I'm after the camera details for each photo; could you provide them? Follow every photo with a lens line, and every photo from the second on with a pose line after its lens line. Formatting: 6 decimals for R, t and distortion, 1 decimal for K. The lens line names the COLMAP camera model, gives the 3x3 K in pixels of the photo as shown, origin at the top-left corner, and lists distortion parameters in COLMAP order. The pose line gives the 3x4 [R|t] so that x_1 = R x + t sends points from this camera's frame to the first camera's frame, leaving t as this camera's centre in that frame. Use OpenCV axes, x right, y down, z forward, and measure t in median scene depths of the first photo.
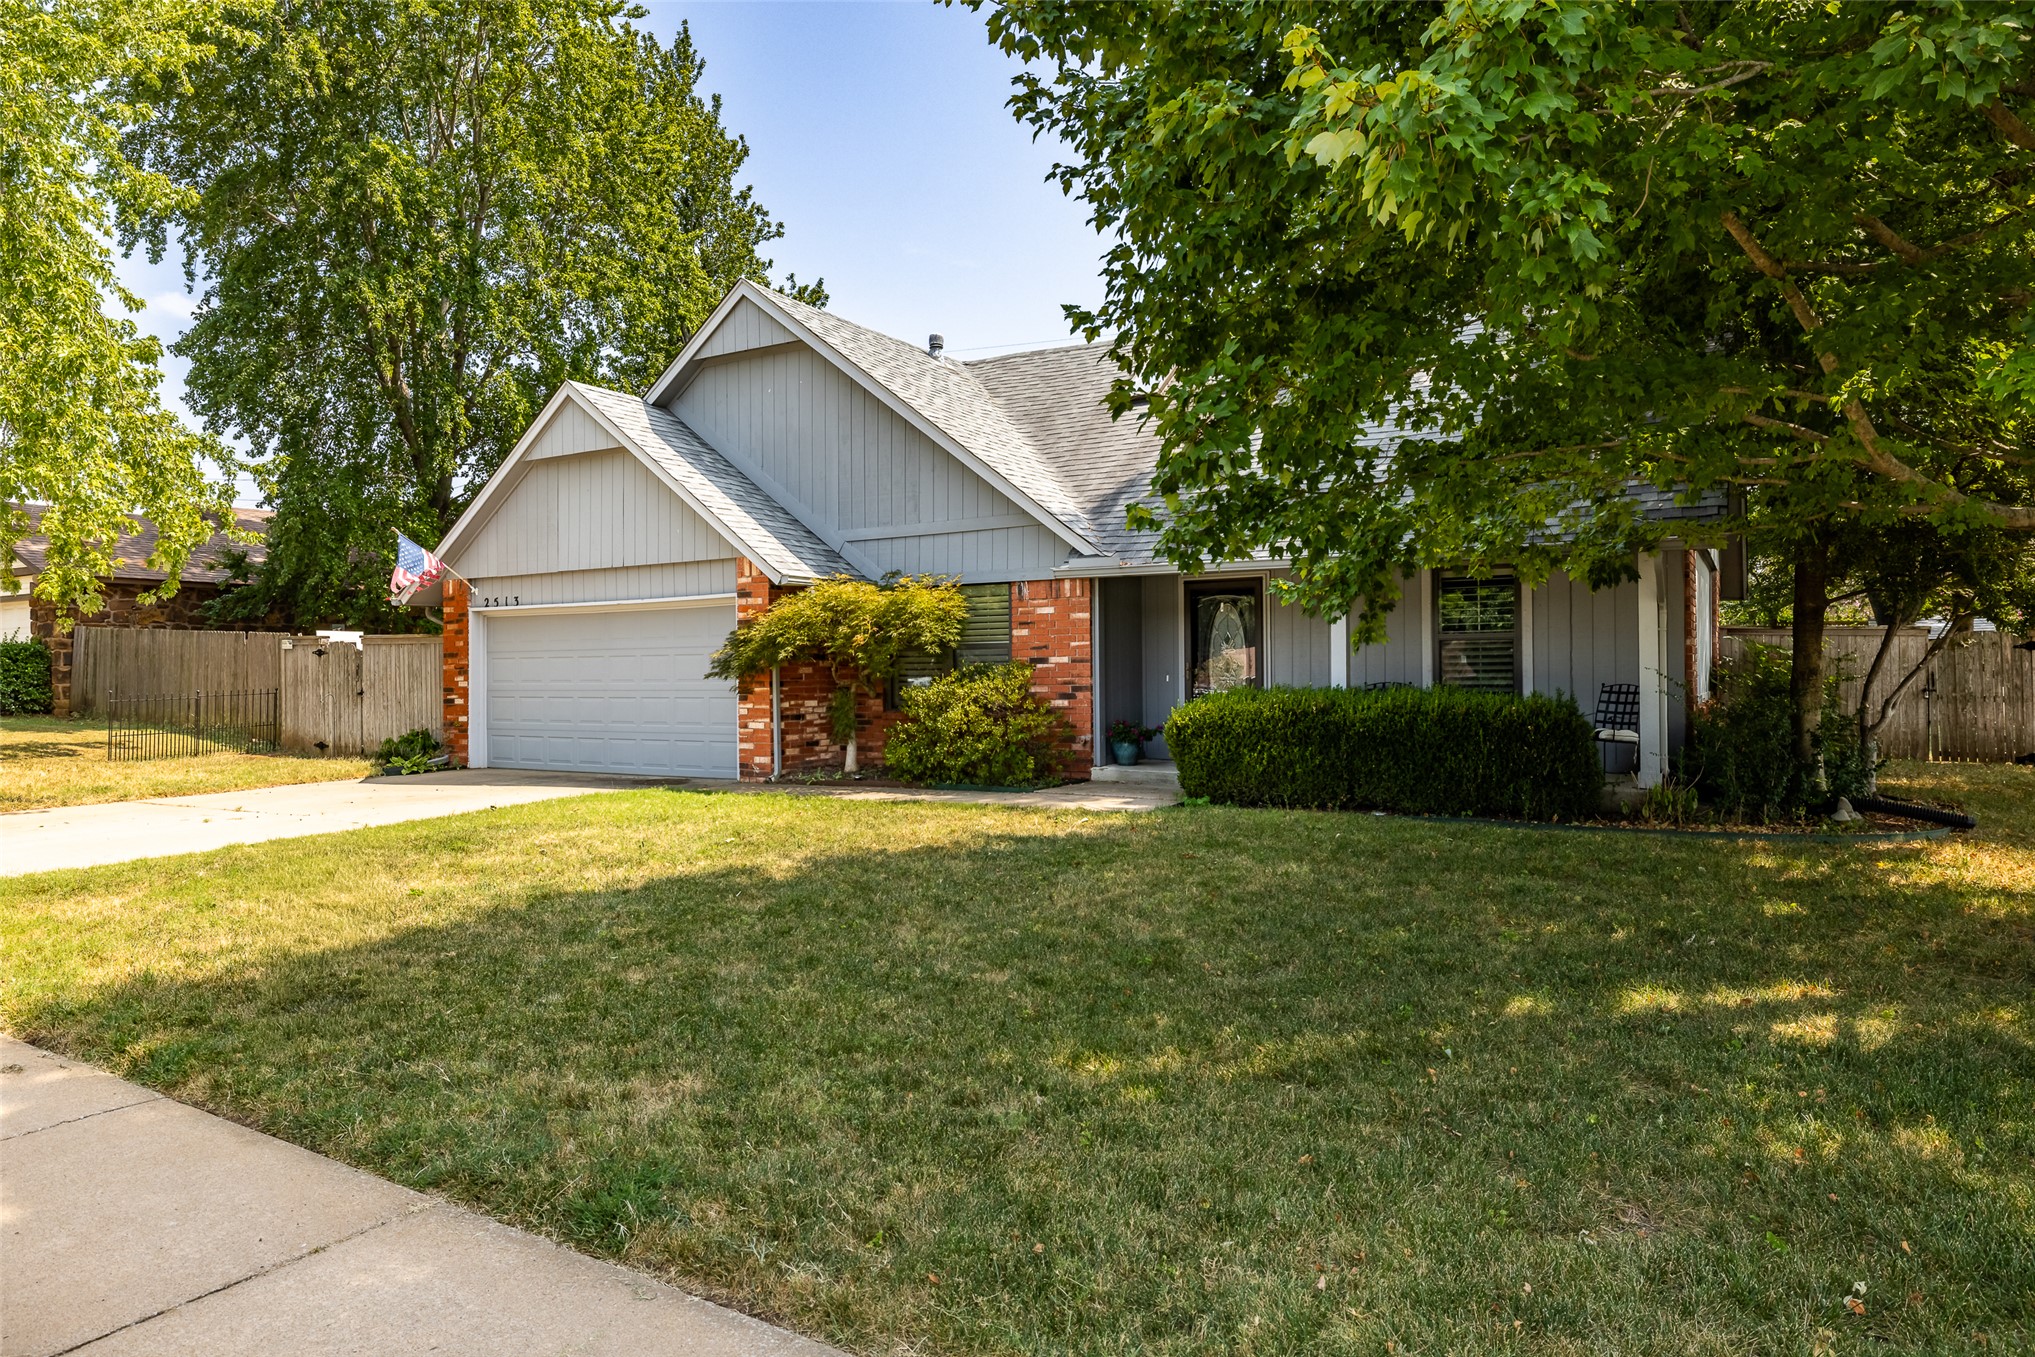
lens RADIAL K [[1262.6, 0, 1011.8], [0, 1262.6, 661.9], [0, 0, 1]] dist [0.002318, -0.003171]
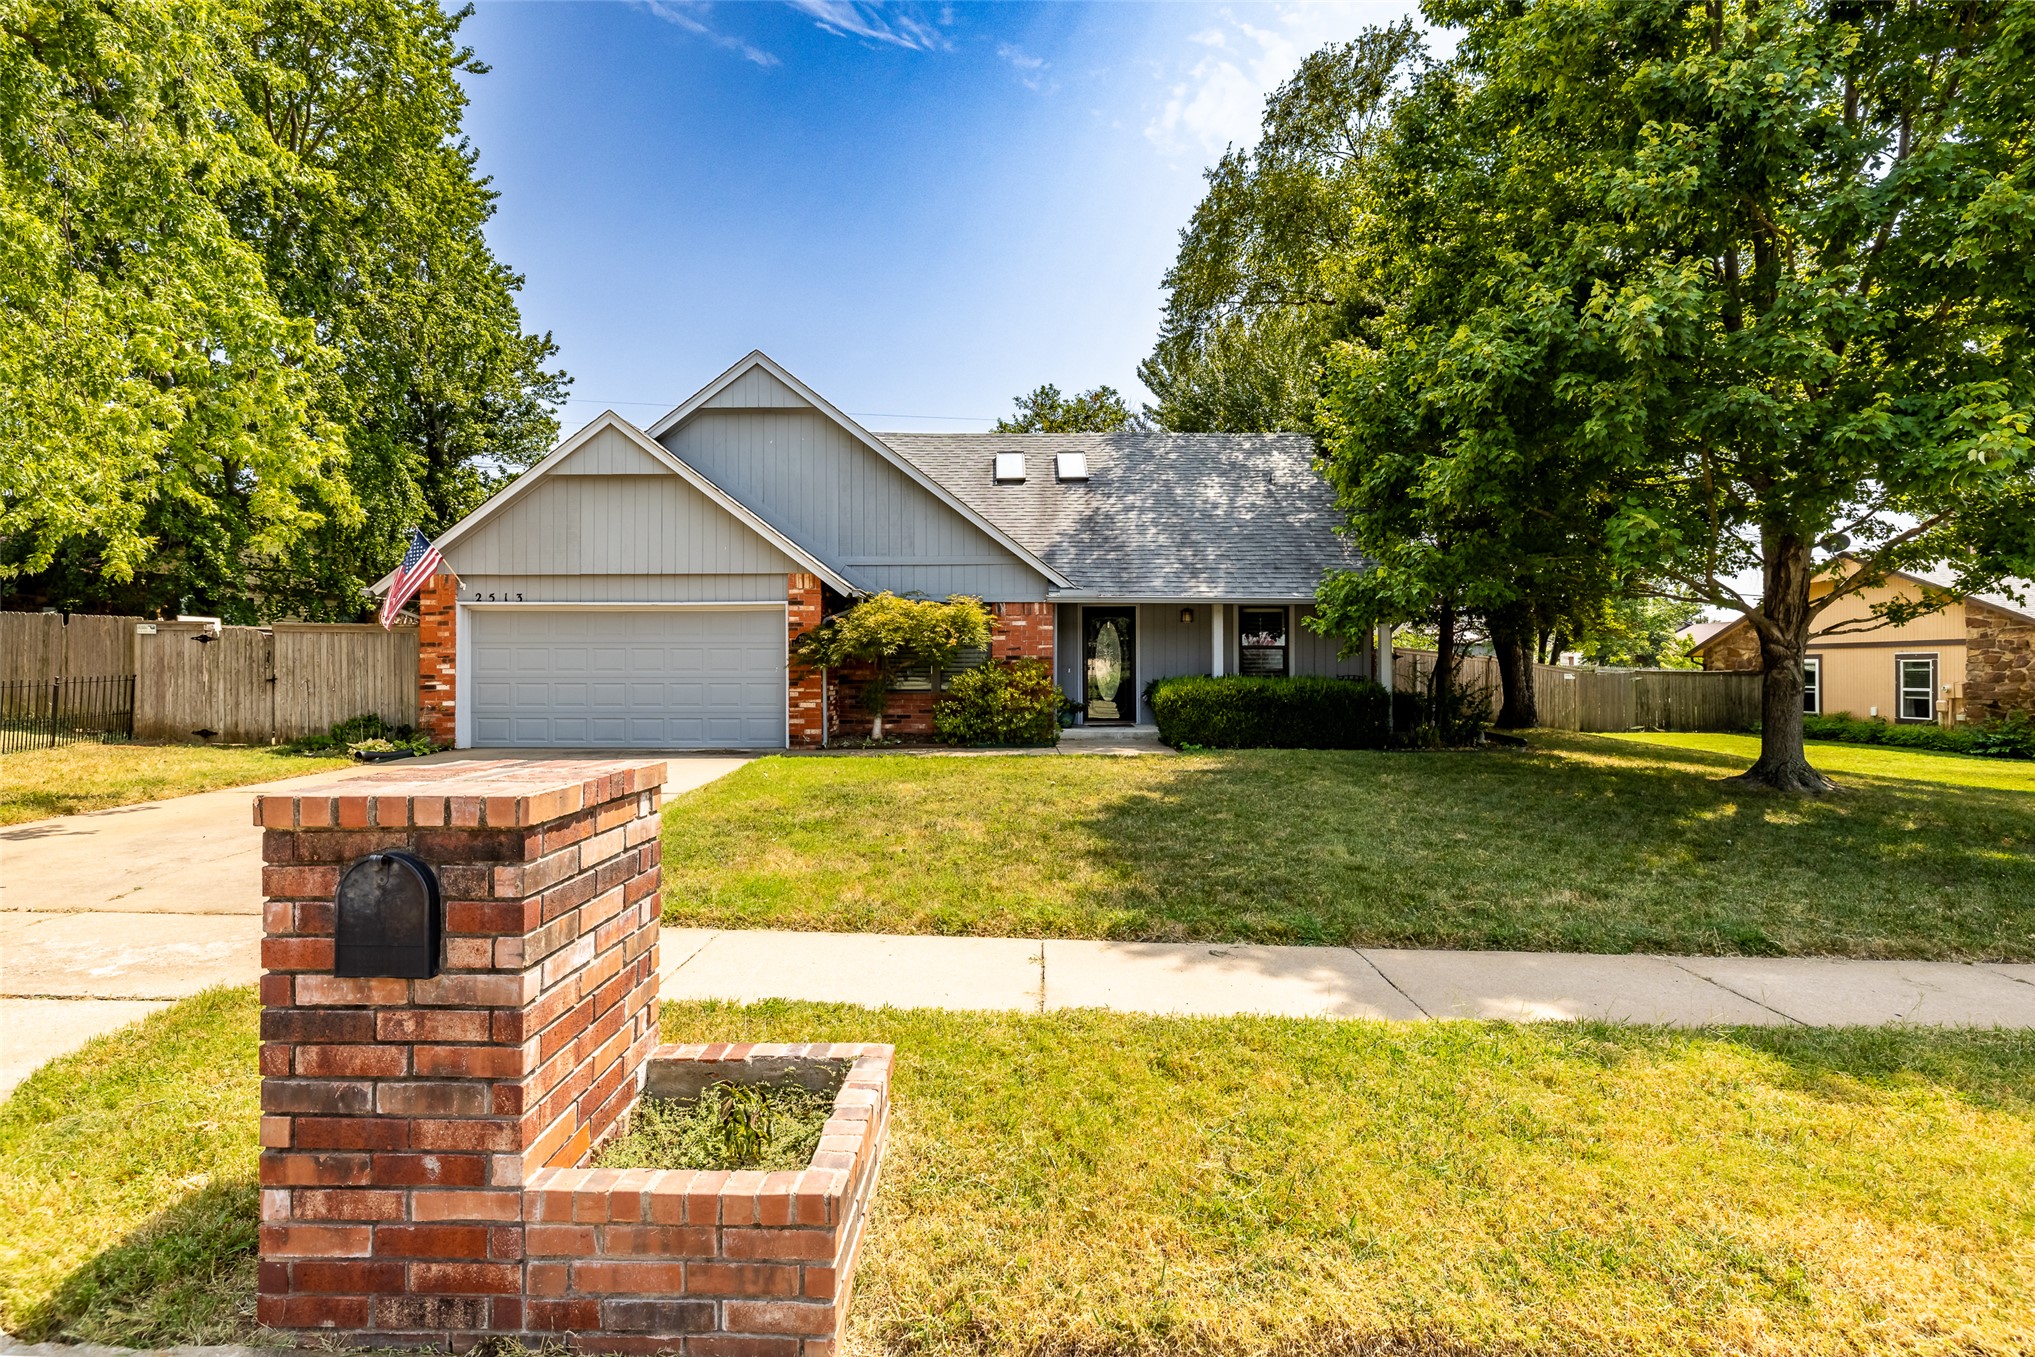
lens RADIAL K [[927.1, 0, 1021.1], [0, 927.1, 674.2], [0, 0, 1]] dist [0.000602, -0.000194]
pose [[0.859852, 0.005711, 0.510512, -0.866225], [-0.012881, 0.999862, 0.010510, 0.010700], [-0.510382, -0.015613, 0.859806, 0.135338]]
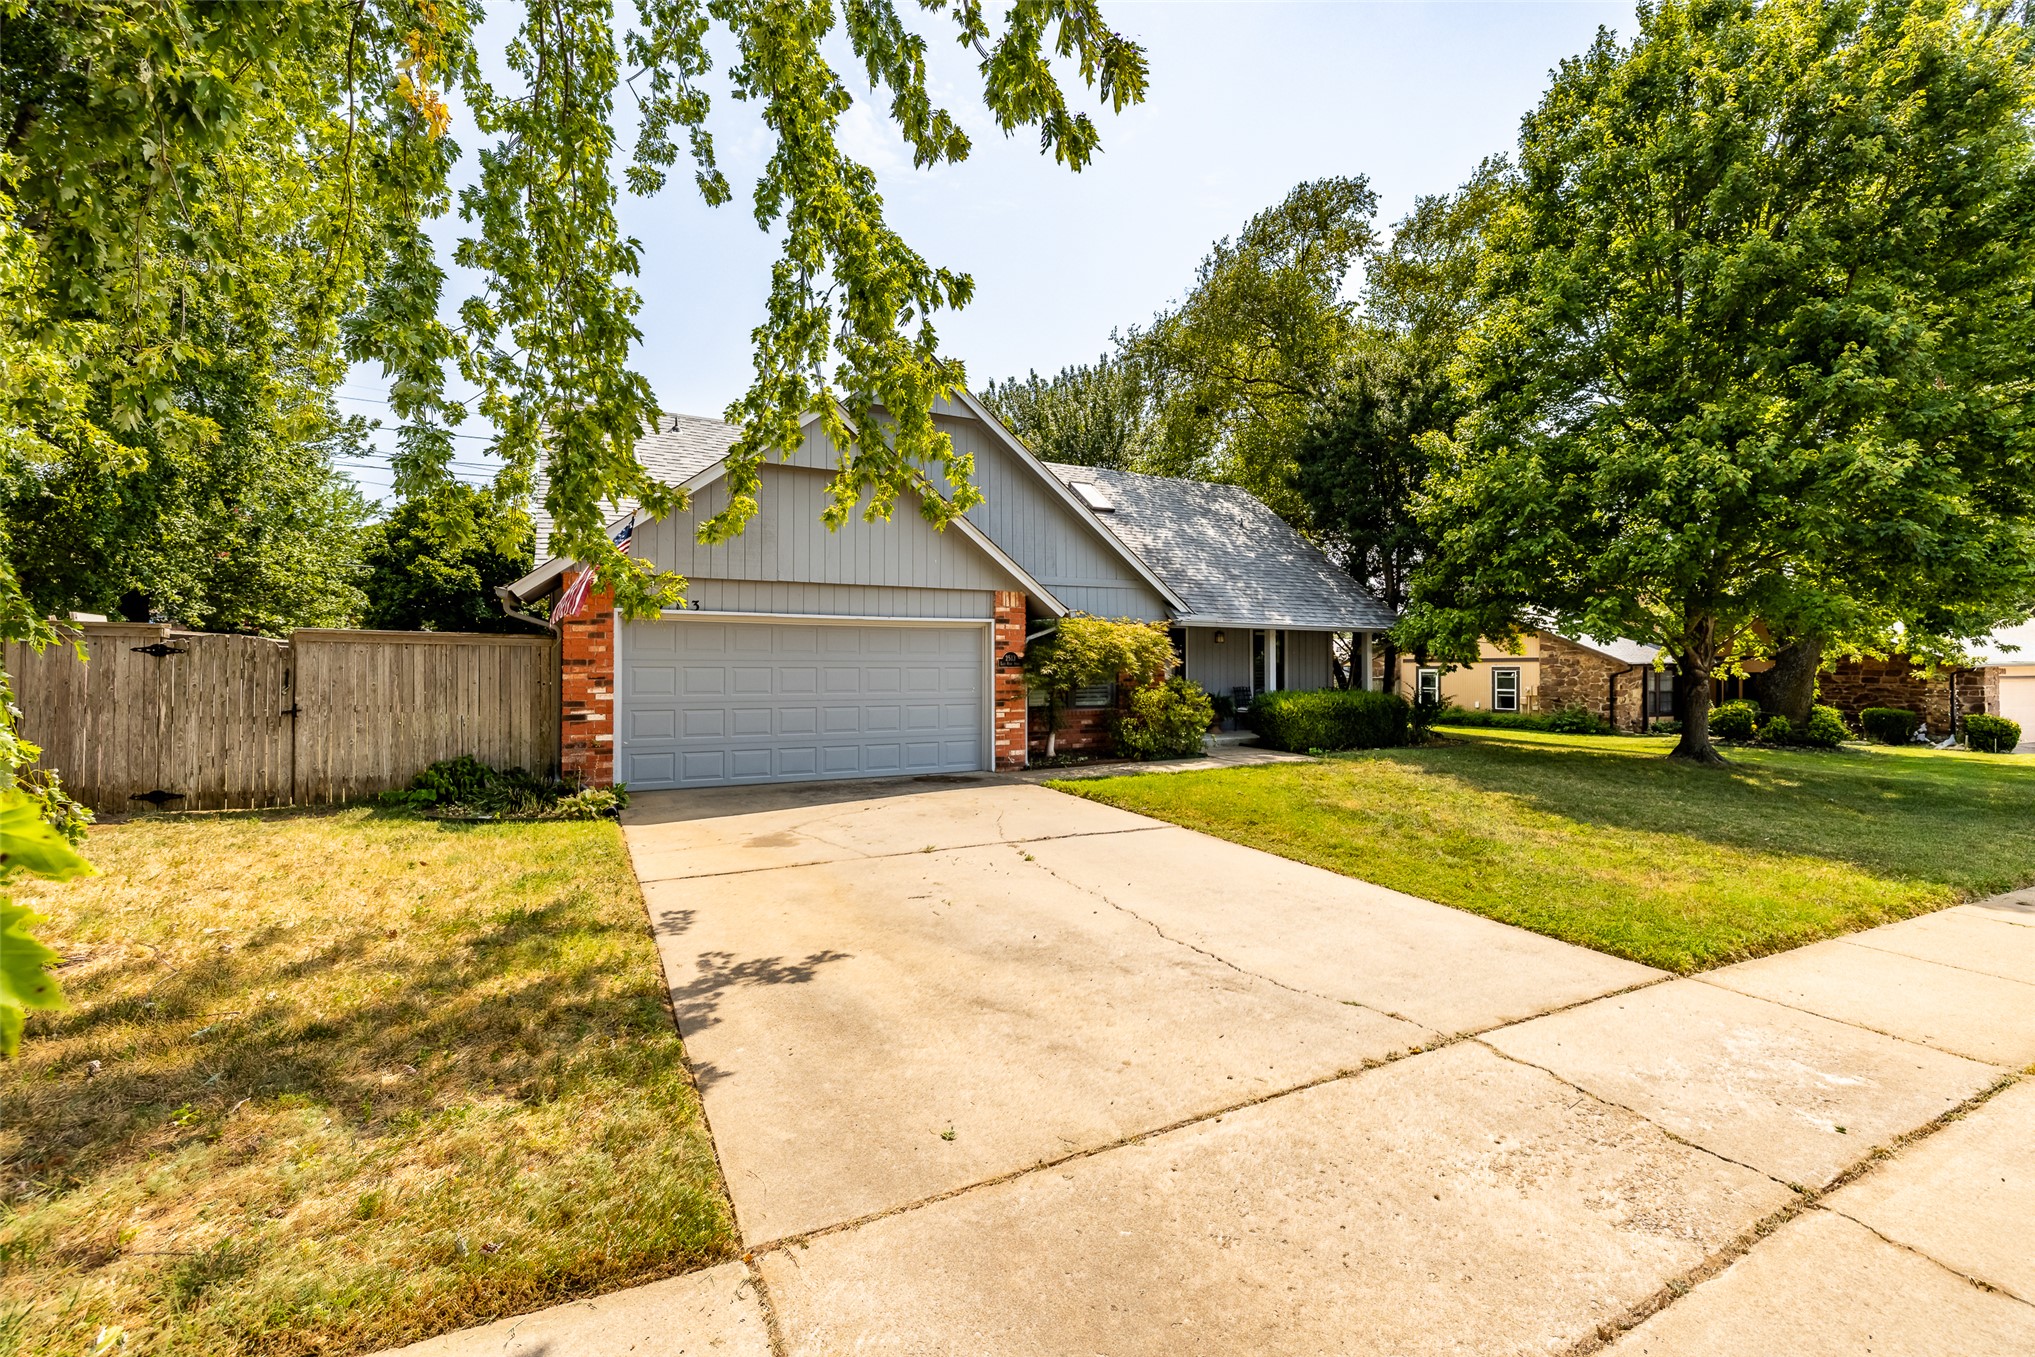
lens RADIAL K [[860.9, 0, 1021.5], [0, 860.9, 665.1], [0, 0, 1]] dist [-0.000544, -0.000089]
pose [[0.517871, 0.011409, 0.855383, -1.622289], [-0.014793, 0.999881, -0.004381, -0.011069], [-0.855331, -0.010385, 0.517978, 0.956433]]
